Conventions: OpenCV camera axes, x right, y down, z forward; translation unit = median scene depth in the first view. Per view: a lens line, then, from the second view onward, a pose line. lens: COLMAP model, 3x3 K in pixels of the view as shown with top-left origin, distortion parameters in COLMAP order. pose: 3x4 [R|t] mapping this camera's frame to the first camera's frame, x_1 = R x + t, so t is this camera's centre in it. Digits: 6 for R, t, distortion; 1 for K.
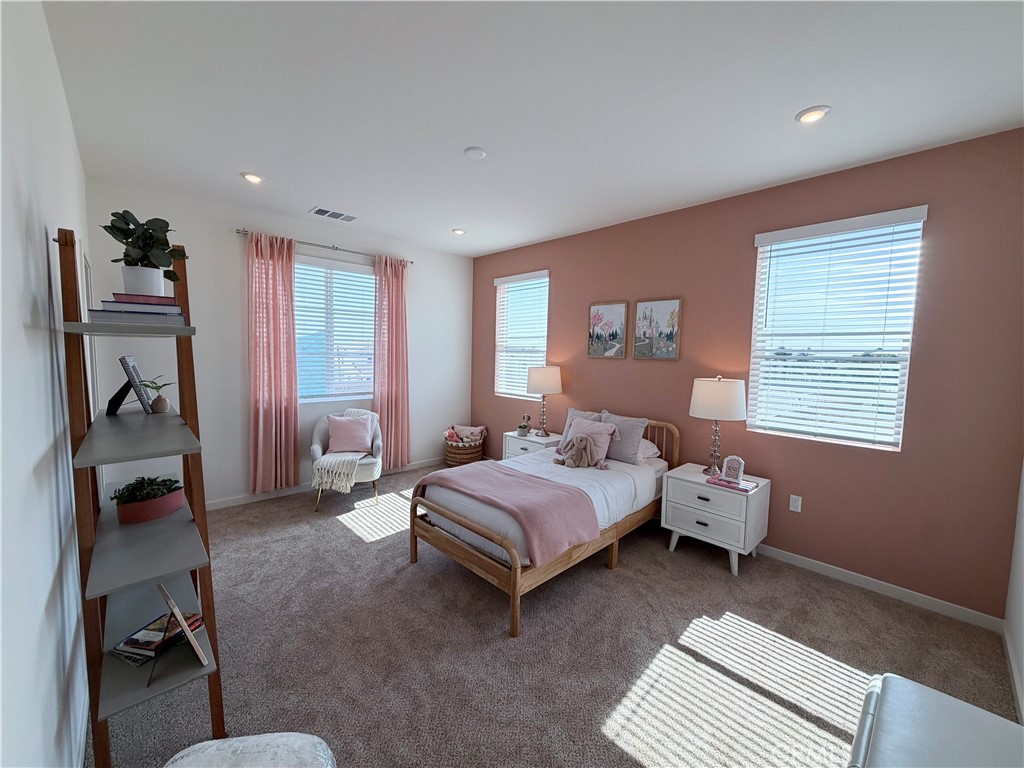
lens RADIAL K [[410.2, 0, 512.3], [0, 410.2, 382.8], [0, 0, 1]] dist [0.002821, -0.000709]
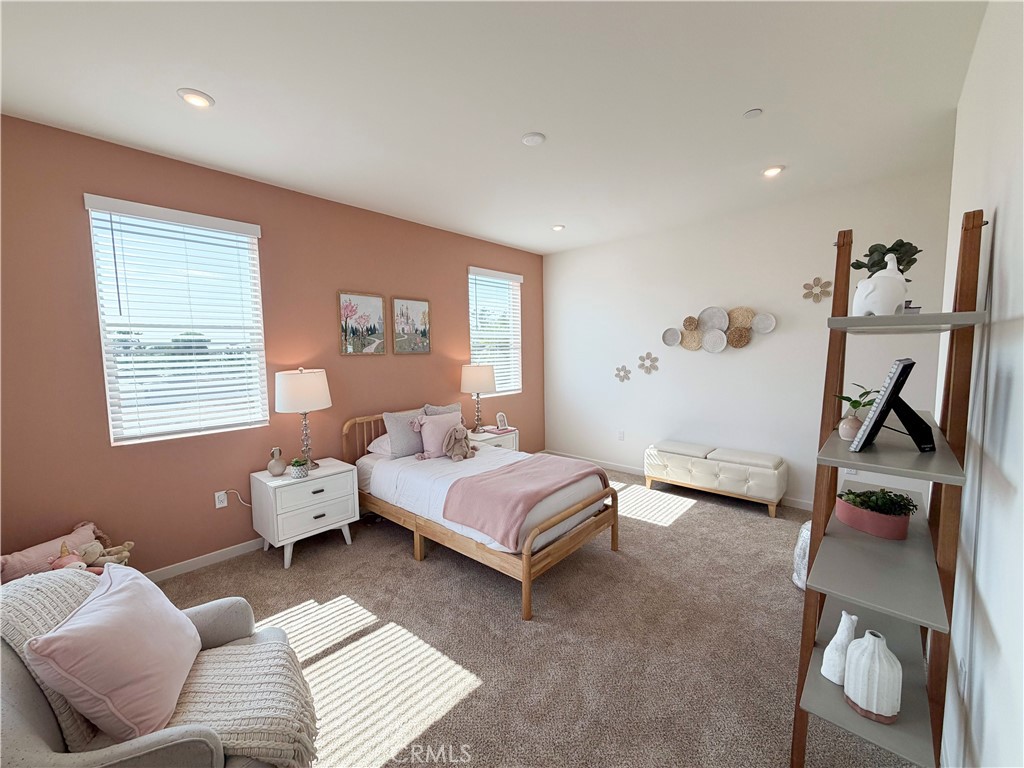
lens RADIAL K [[410.2, 0, 512.7], [0, 410.2, 383.9], [0, 0, 1]] dist [0.002821, -0.000709]
pose [[-0.059868, -0.108989, 0.992238, -0.709810], [0.083239, 0.990014, 0.113767, -0.074130], [-0.994730, 0.089404, -0.050198, 0.740209]]
